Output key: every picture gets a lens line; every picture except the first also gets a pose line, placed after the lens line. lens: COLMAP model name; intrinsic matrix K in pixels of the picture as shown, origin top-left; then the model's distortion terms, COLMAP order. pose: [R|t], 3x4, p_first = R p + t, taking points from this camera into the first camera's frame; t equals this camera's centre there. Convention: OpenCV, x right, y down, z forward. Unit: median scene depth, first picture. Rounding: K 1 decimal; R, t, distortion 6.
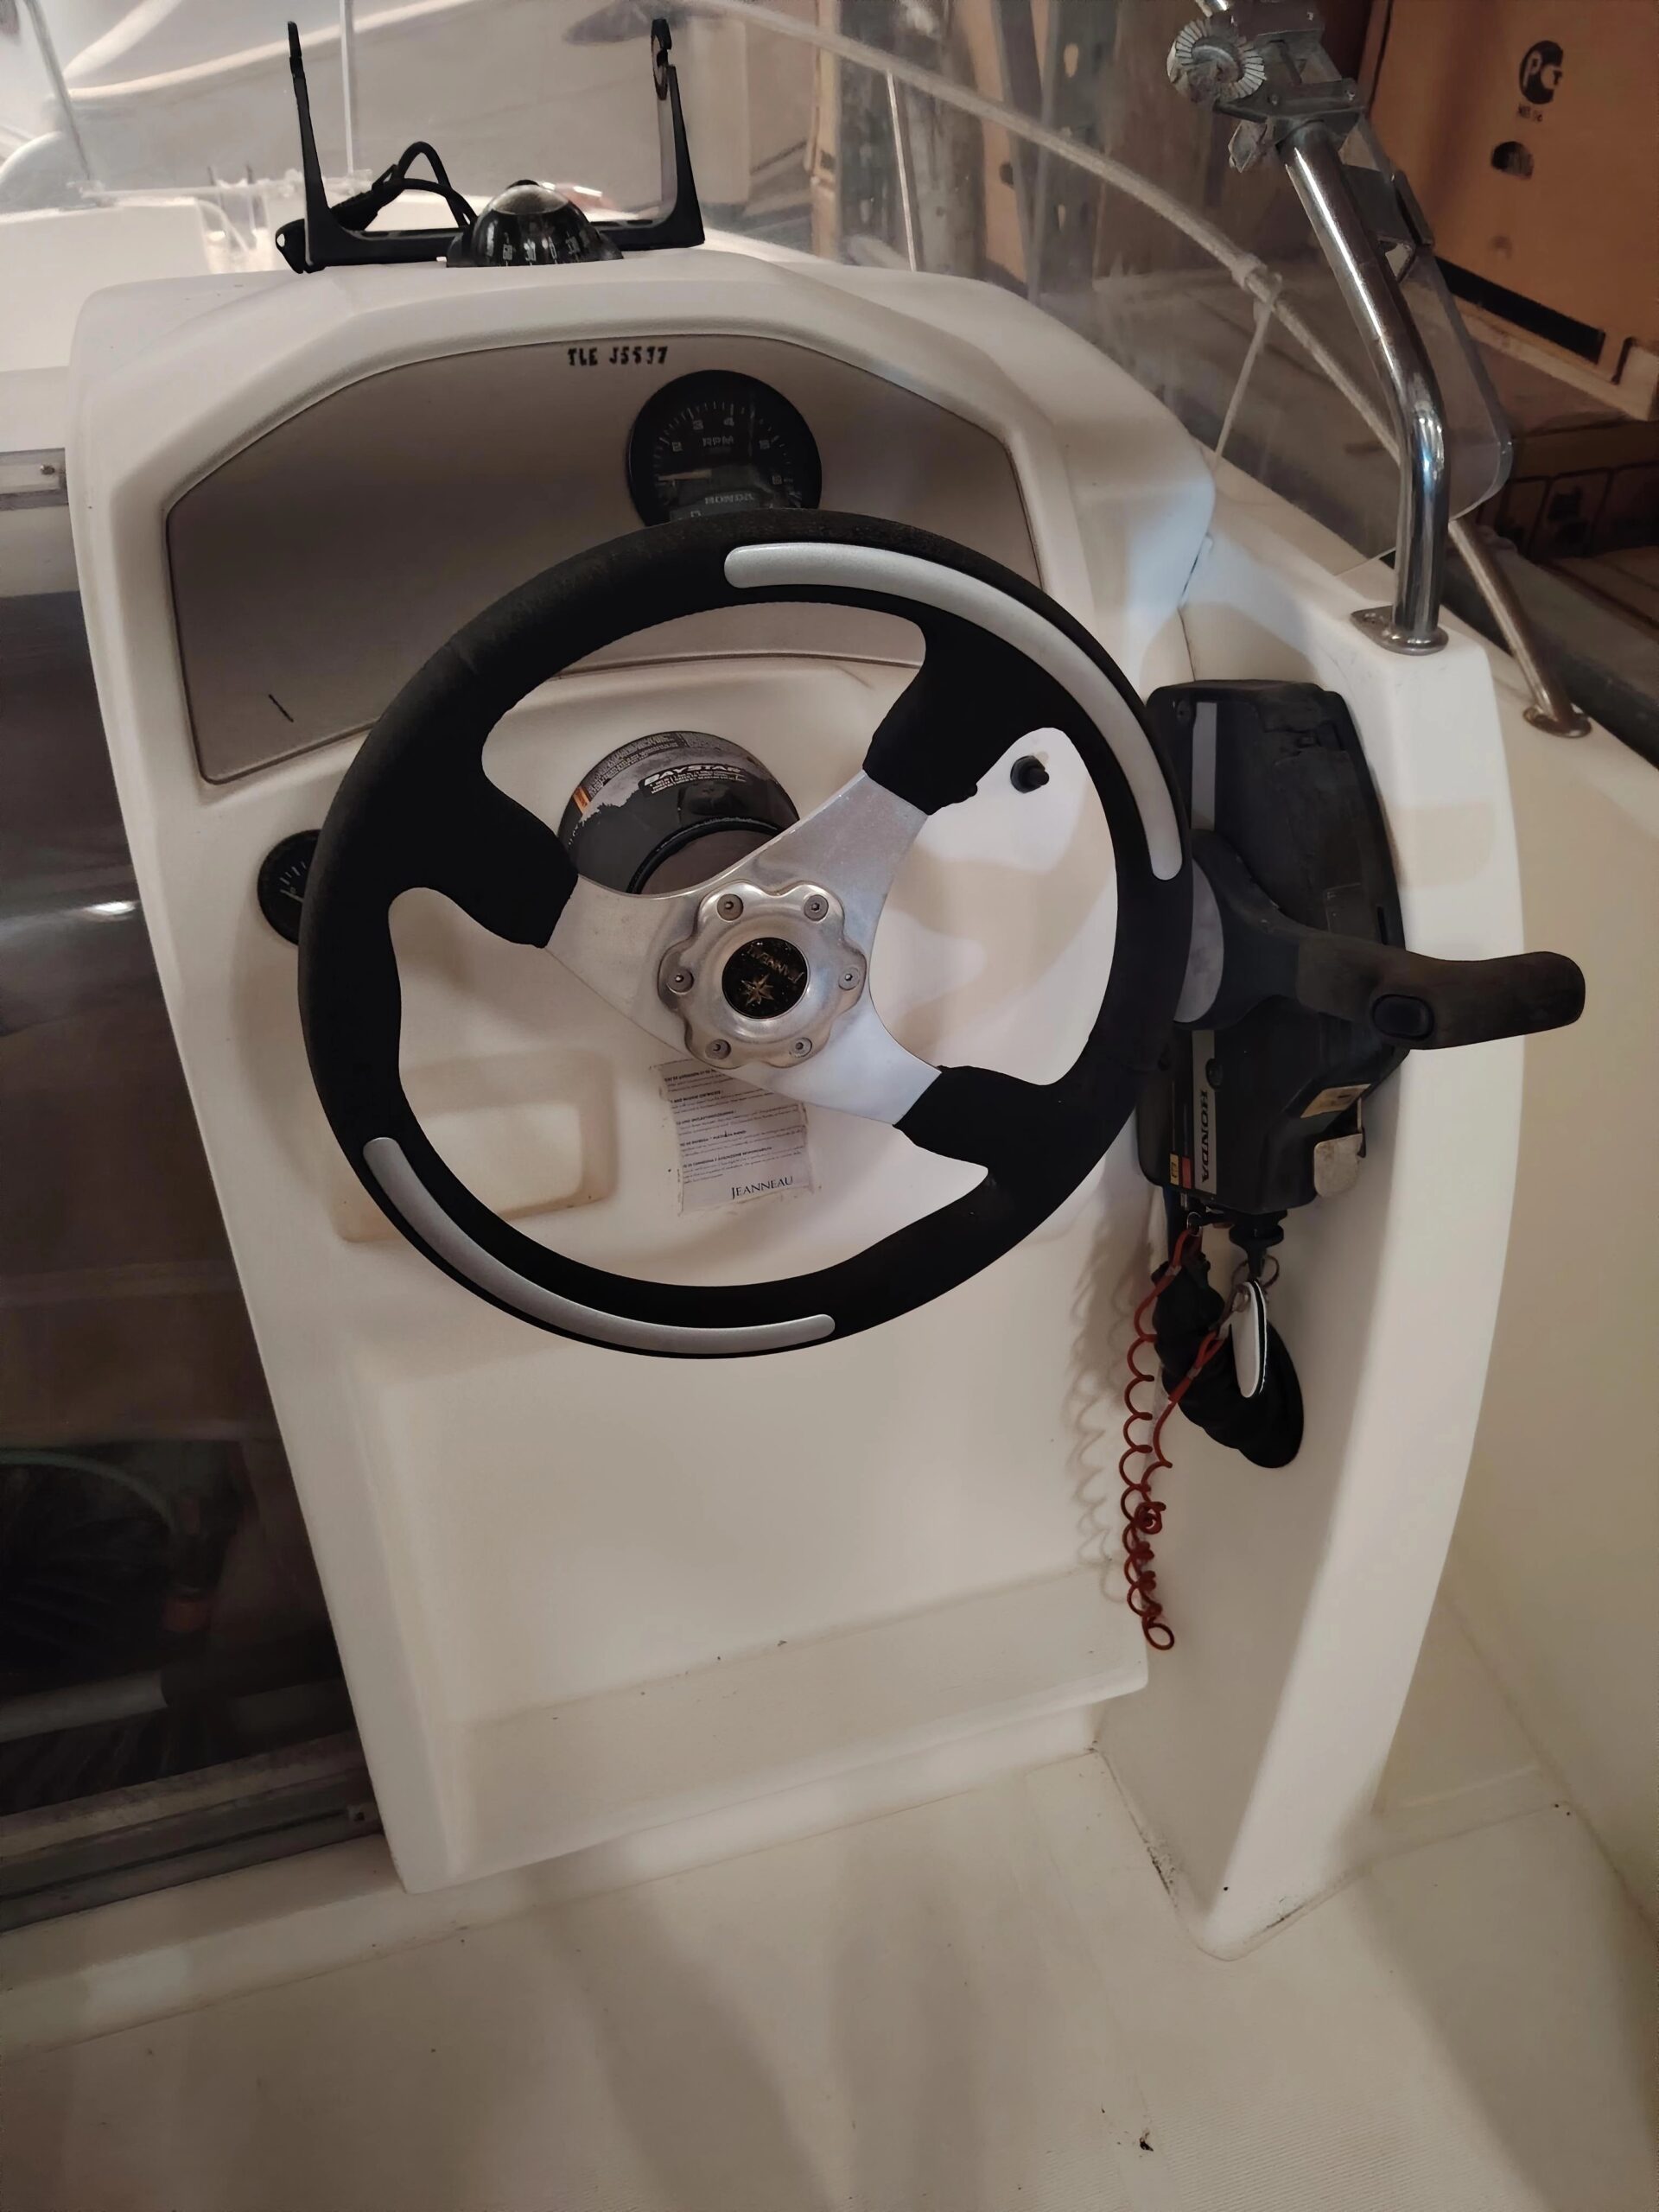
lens RADIAL K [[1592.6, 0, 843.5], [0, 1592.6, 1099.7], [0, 0, 1]] dist [0.016511, -0.003705]
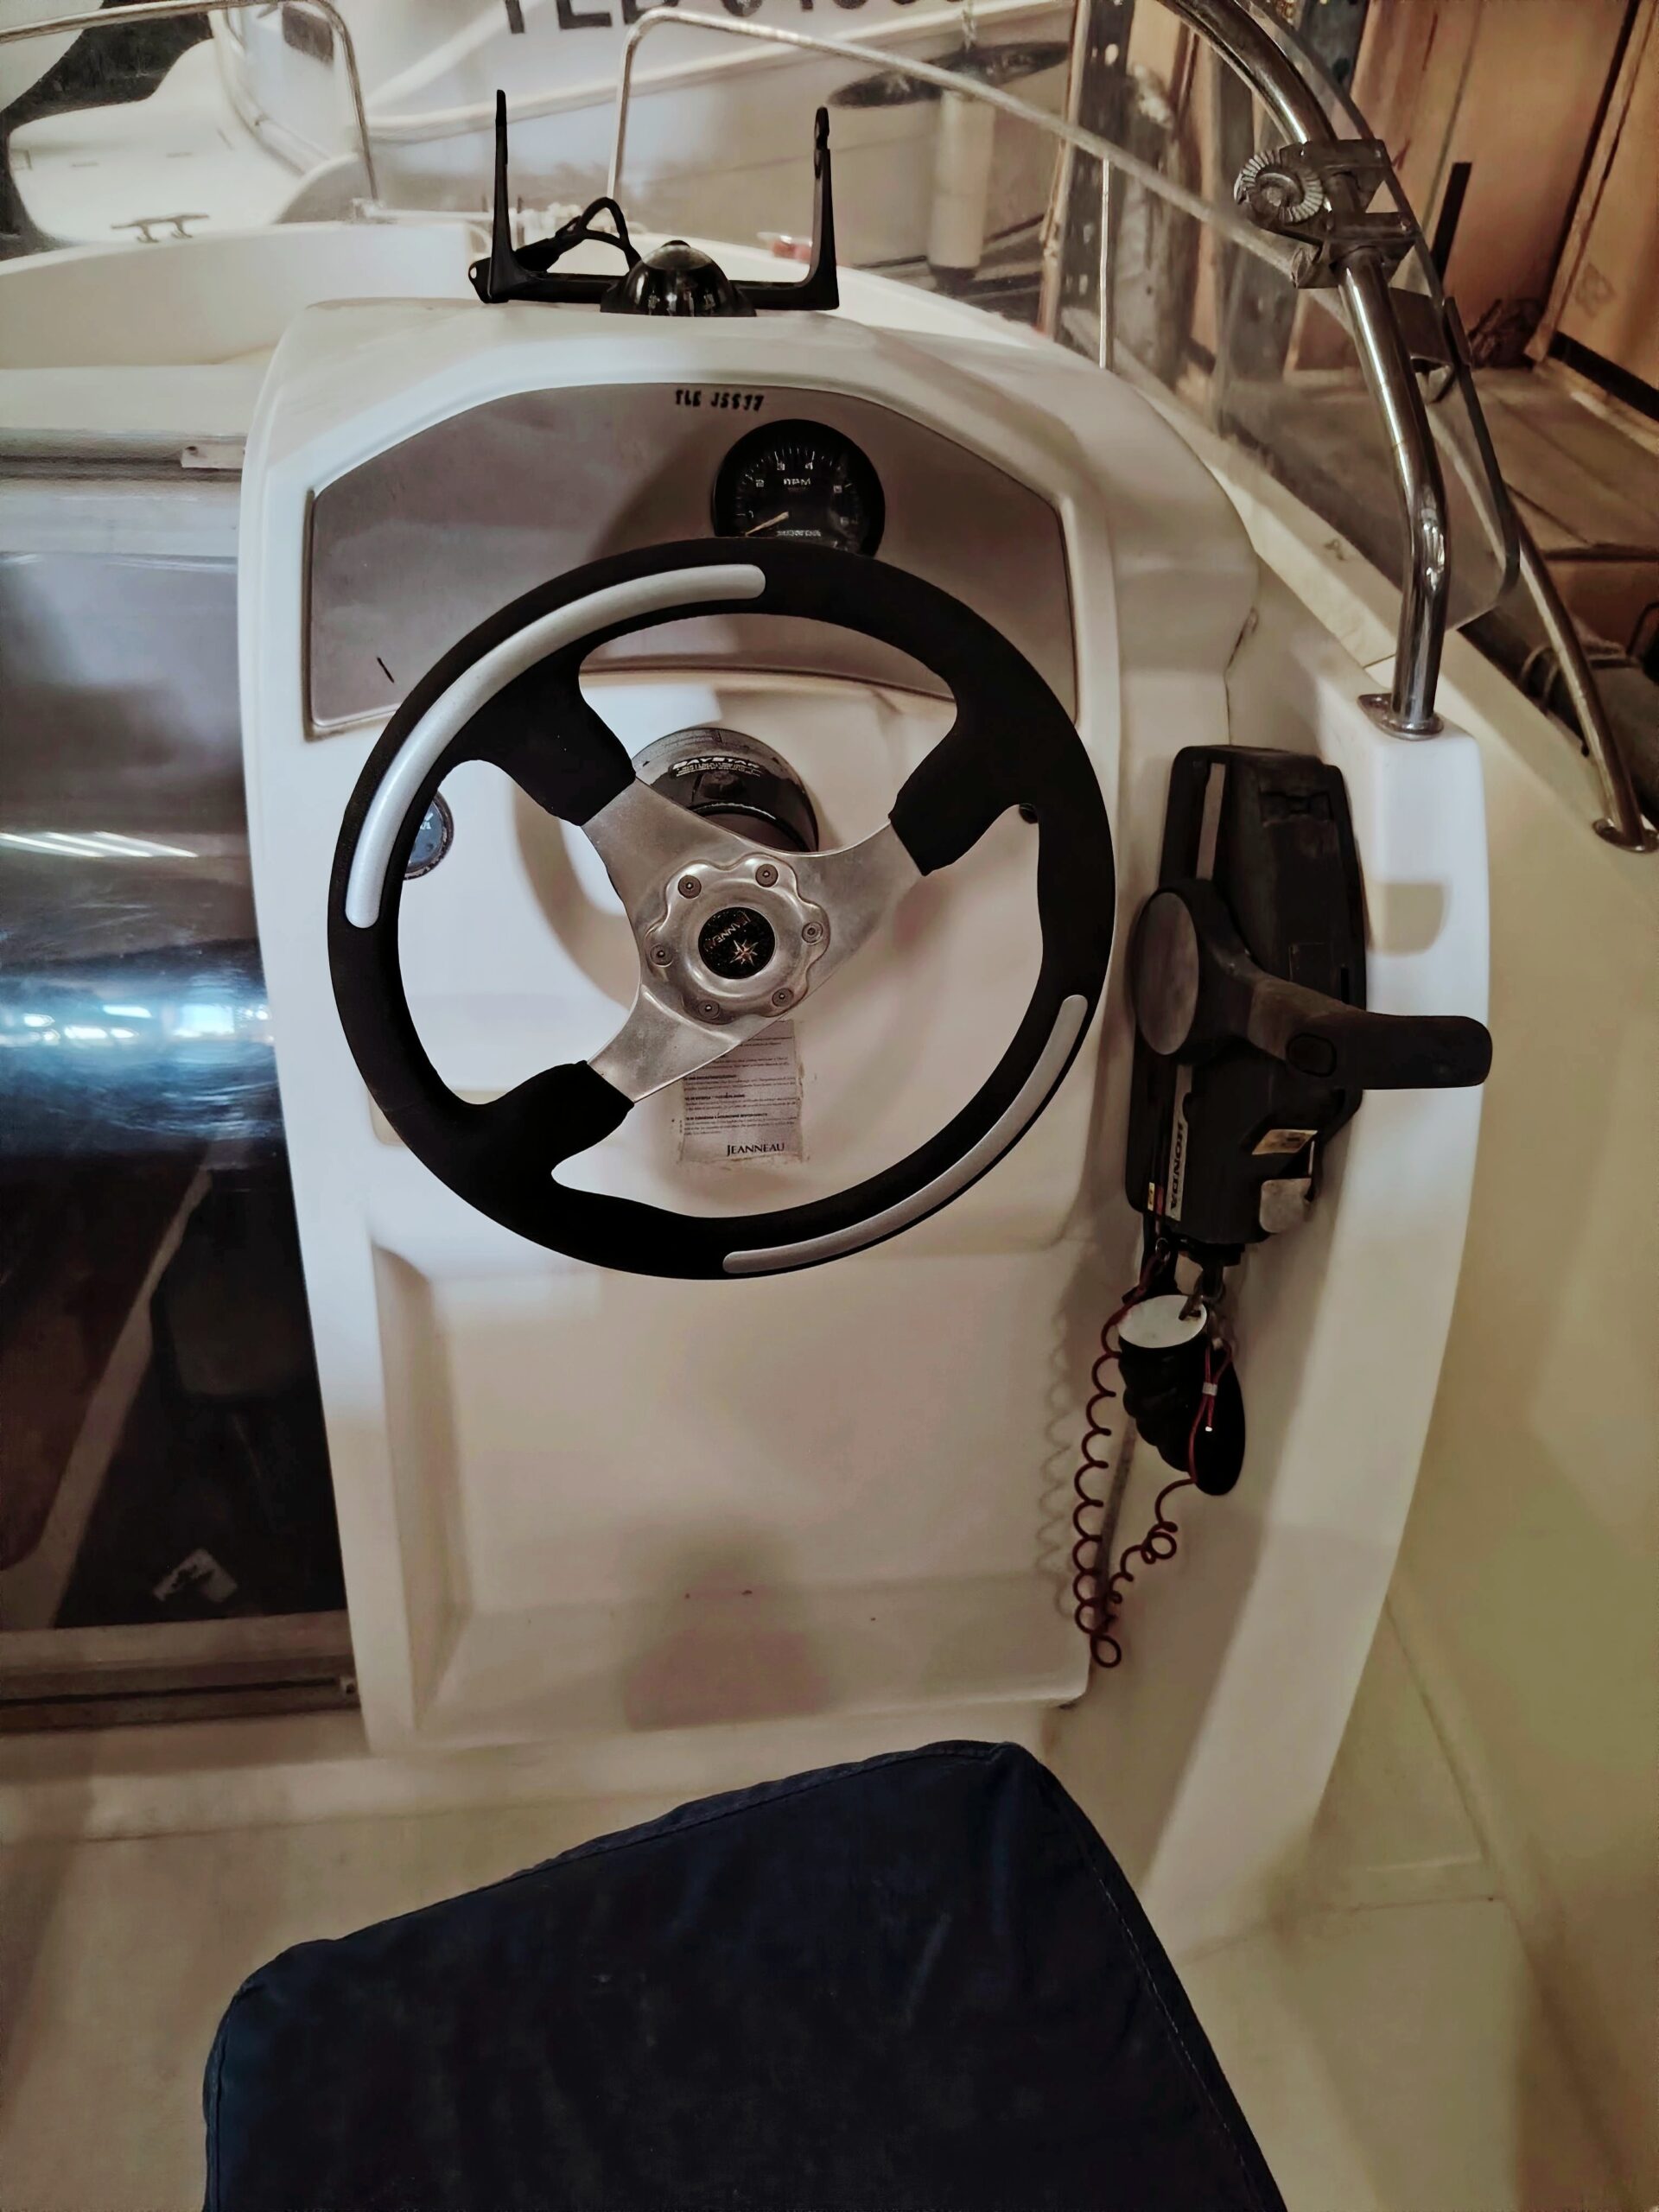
lens RADIAL K [[1596.3, 0, 829.5], [0, 1596.3, 1106.0], [0, 0, 1]] dist [0.023047, 0.001397]
pose [[0.984273, 0.139123, -0.108868, 0.116976], [-0.142002, 0.989682, -0.019113, 0.039458], [0.105086, 0.034272, 0.993872, -0.100237]]
